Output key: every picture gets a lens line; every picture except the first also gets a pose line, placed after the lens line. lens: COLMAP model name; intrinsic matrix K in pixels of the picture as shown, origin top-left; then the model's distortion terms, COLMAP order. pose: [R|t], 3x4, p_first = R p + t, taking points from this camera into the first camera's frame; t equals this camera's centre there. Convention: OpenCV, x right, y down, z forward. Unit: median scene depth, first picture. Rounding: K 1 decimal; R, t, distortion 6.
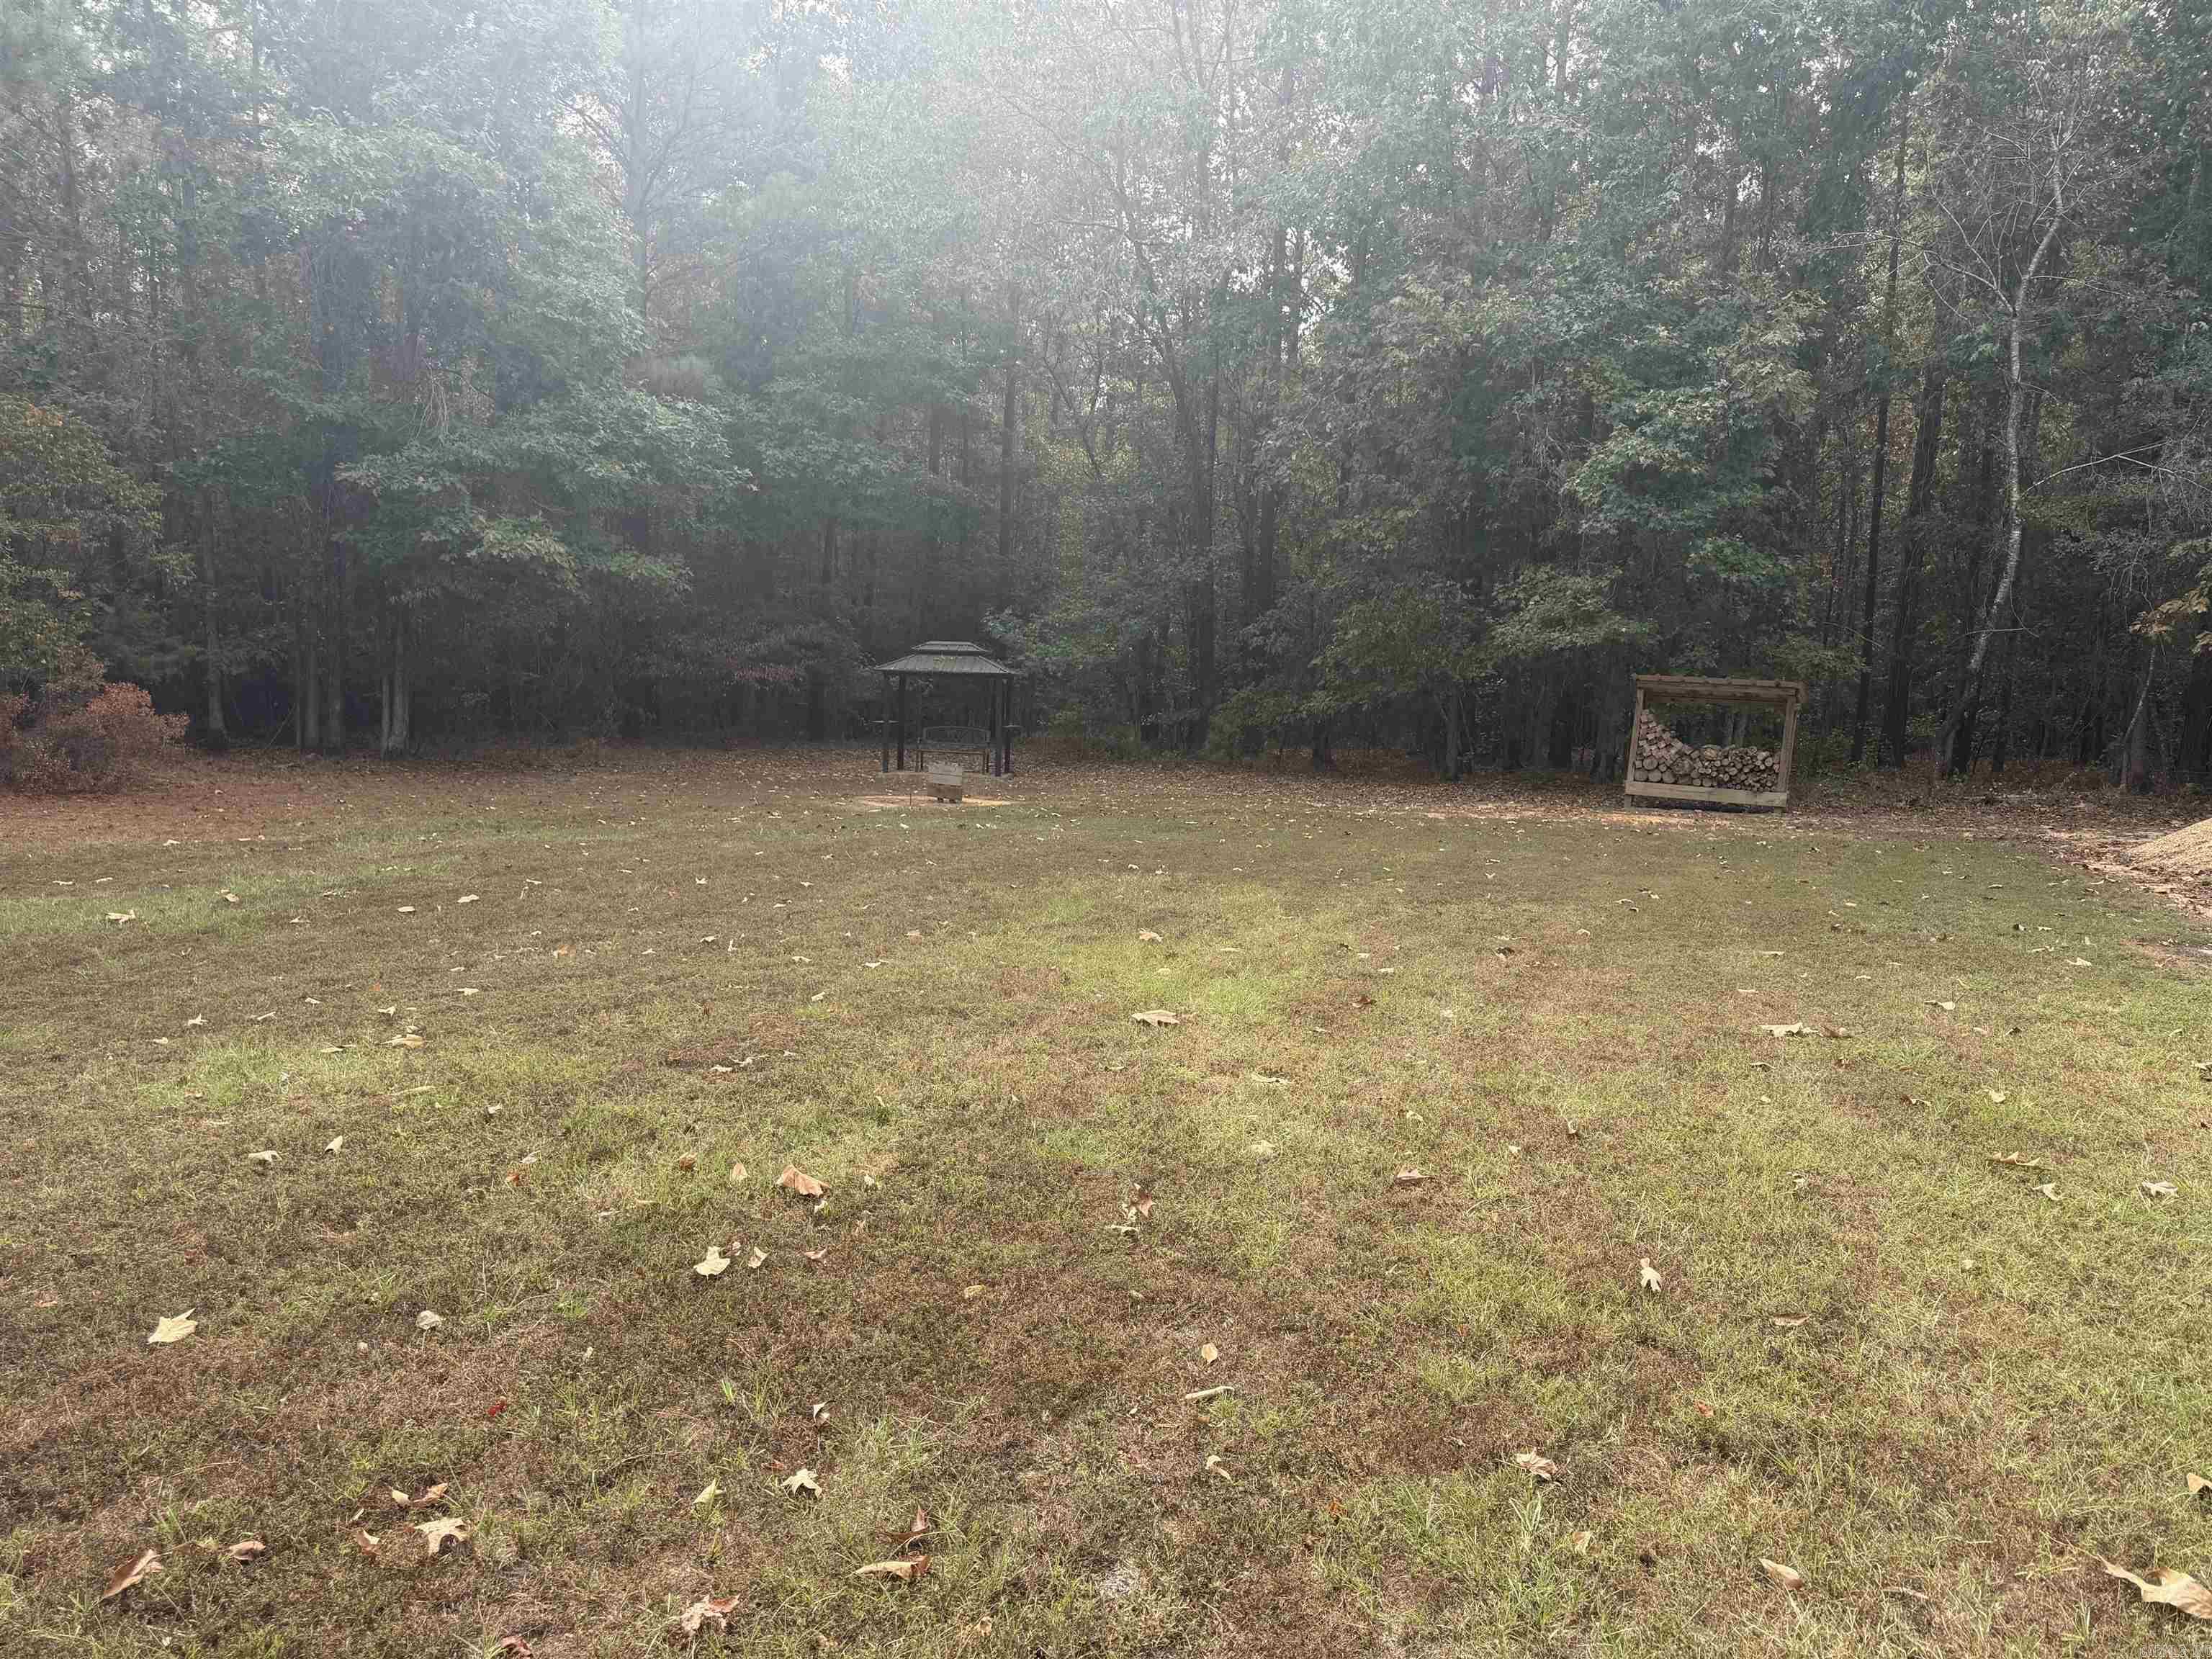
lens RADIAL K [[1571.3, 0, 1105.1], [0, 1571.3, 841.5], [0, 0, 1]] dist [0.002591, -0.004688]
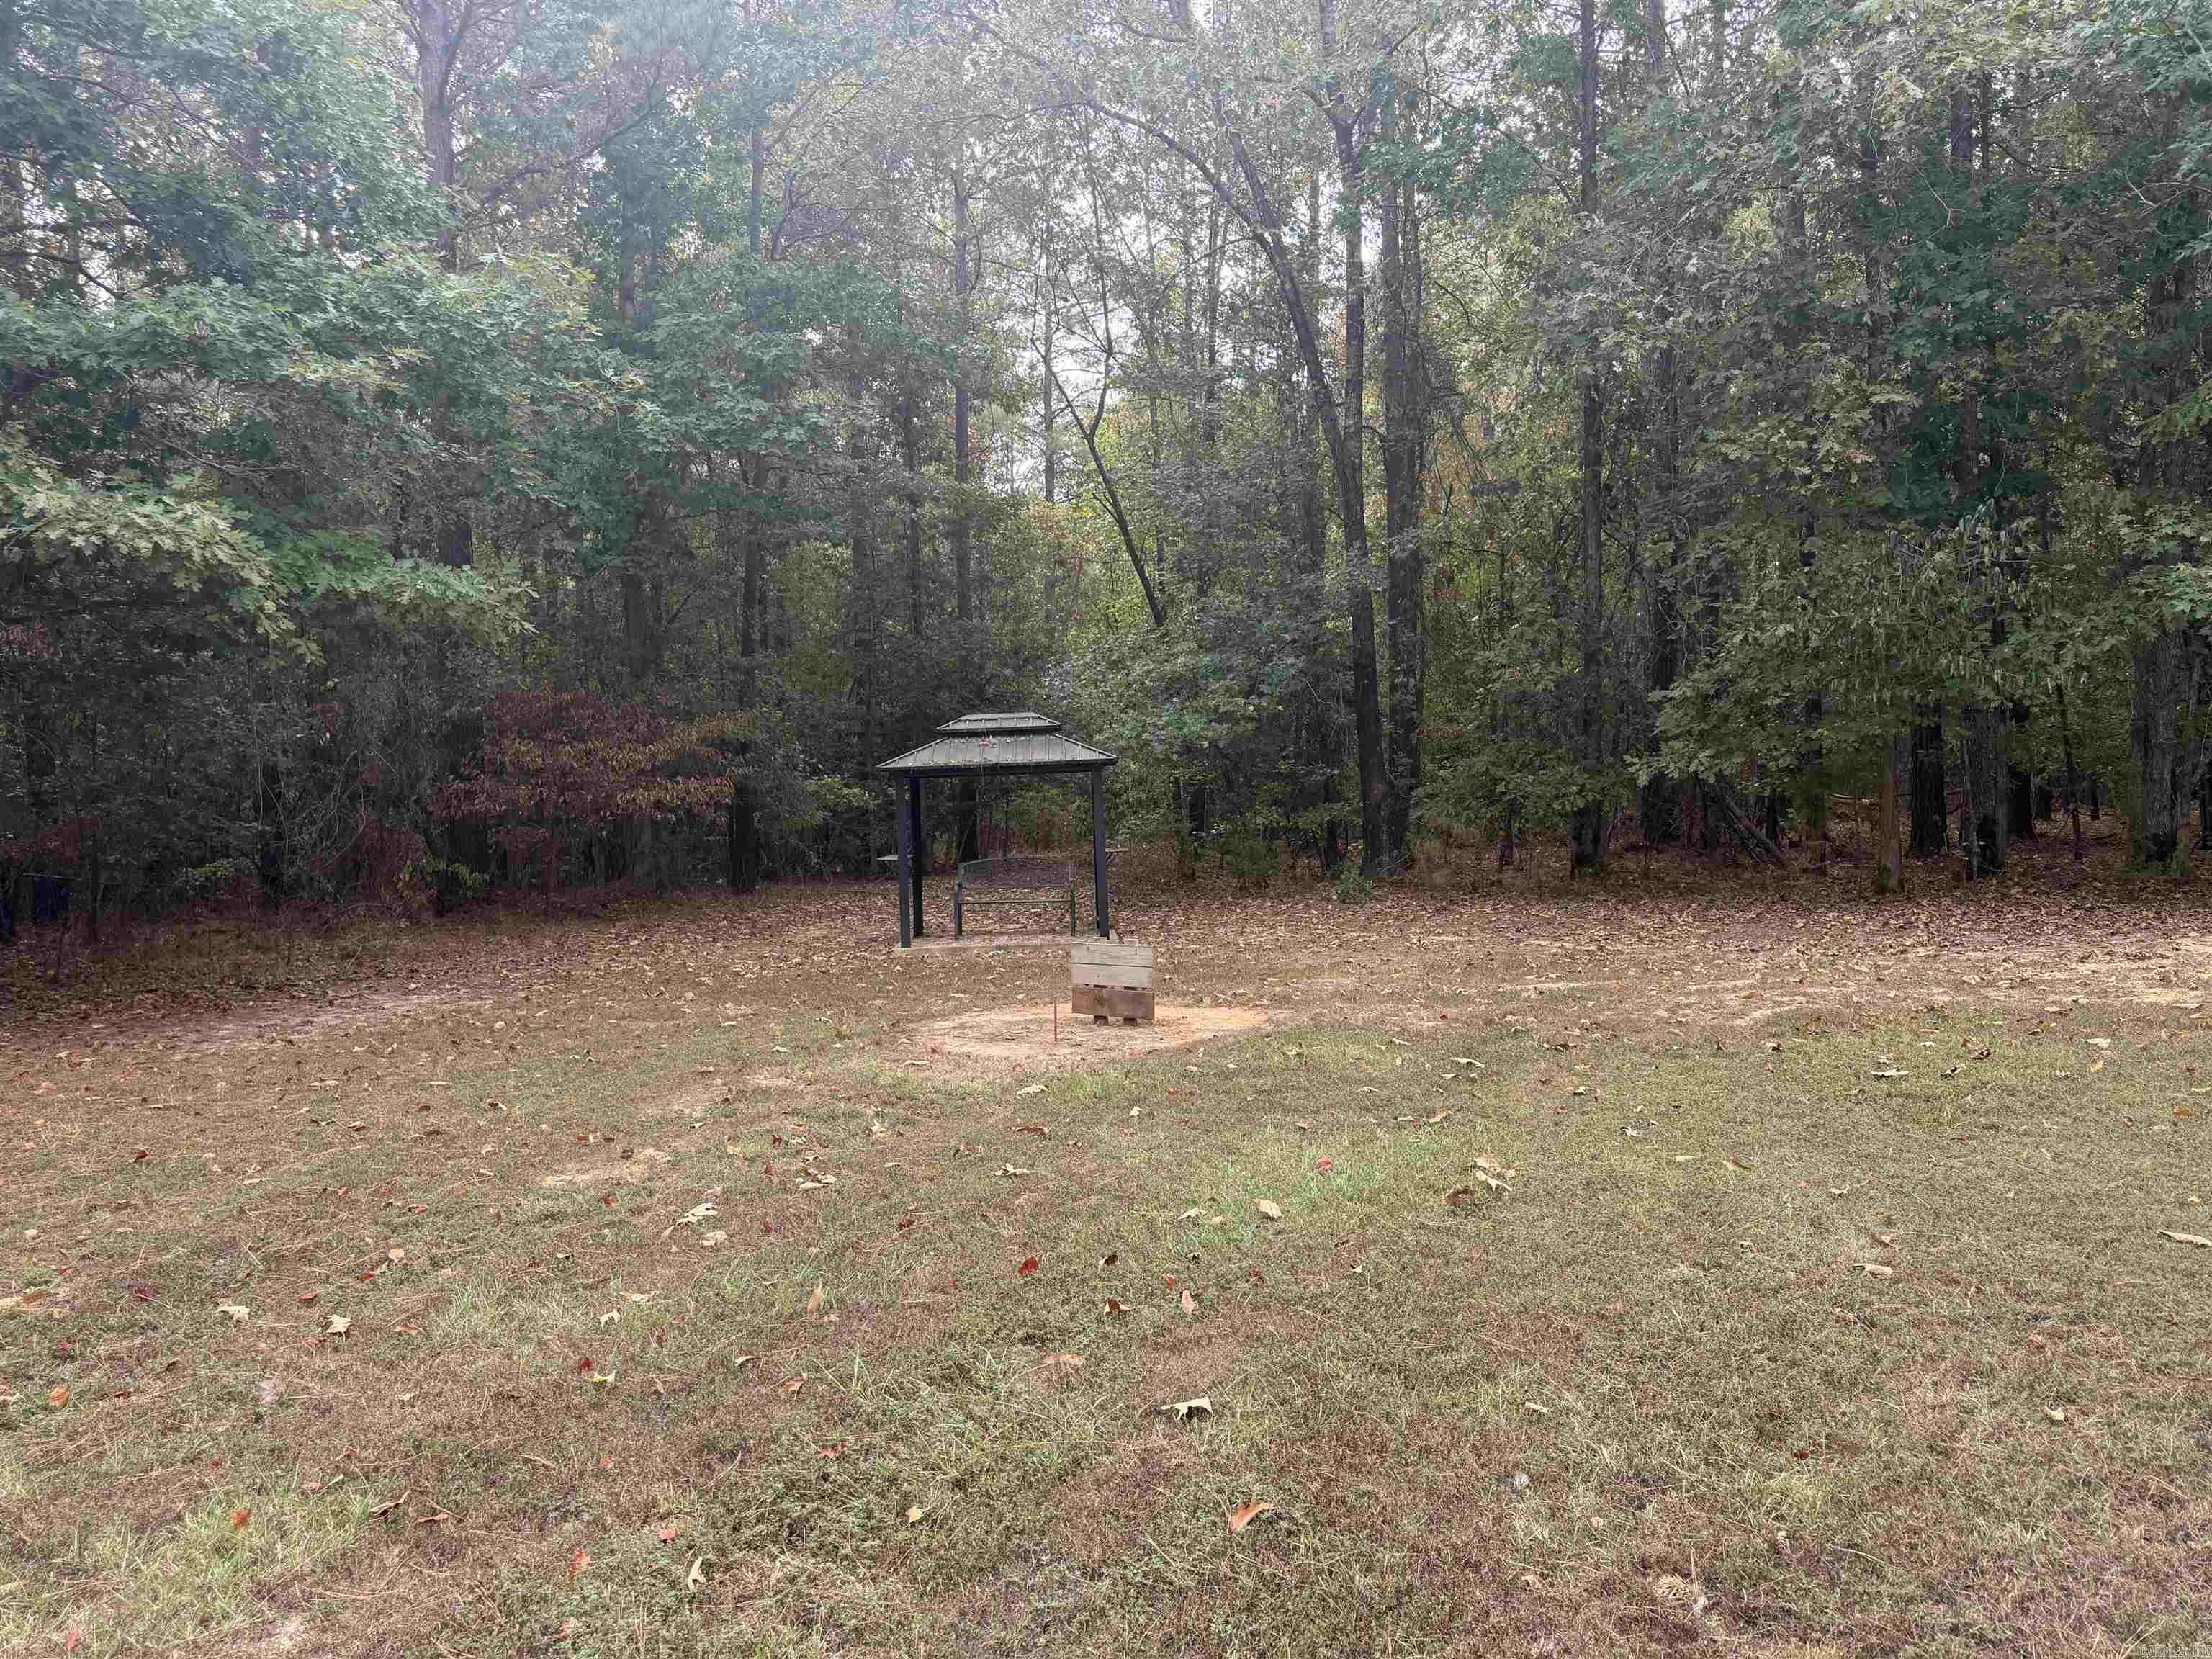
lens RADIAL K [[1571.3, 0, 1105.1], [0, 1571.3, 841.5], [0, 0, 1]] dist [0.002591, -0.004688]
pose [[0.993929, -0.073891, 0.081521, -0.111411], [0.079331, 0.994684, -0.065650, -0.039156], [-0.076236, 0.071718, 0.994507, 0.427858]]
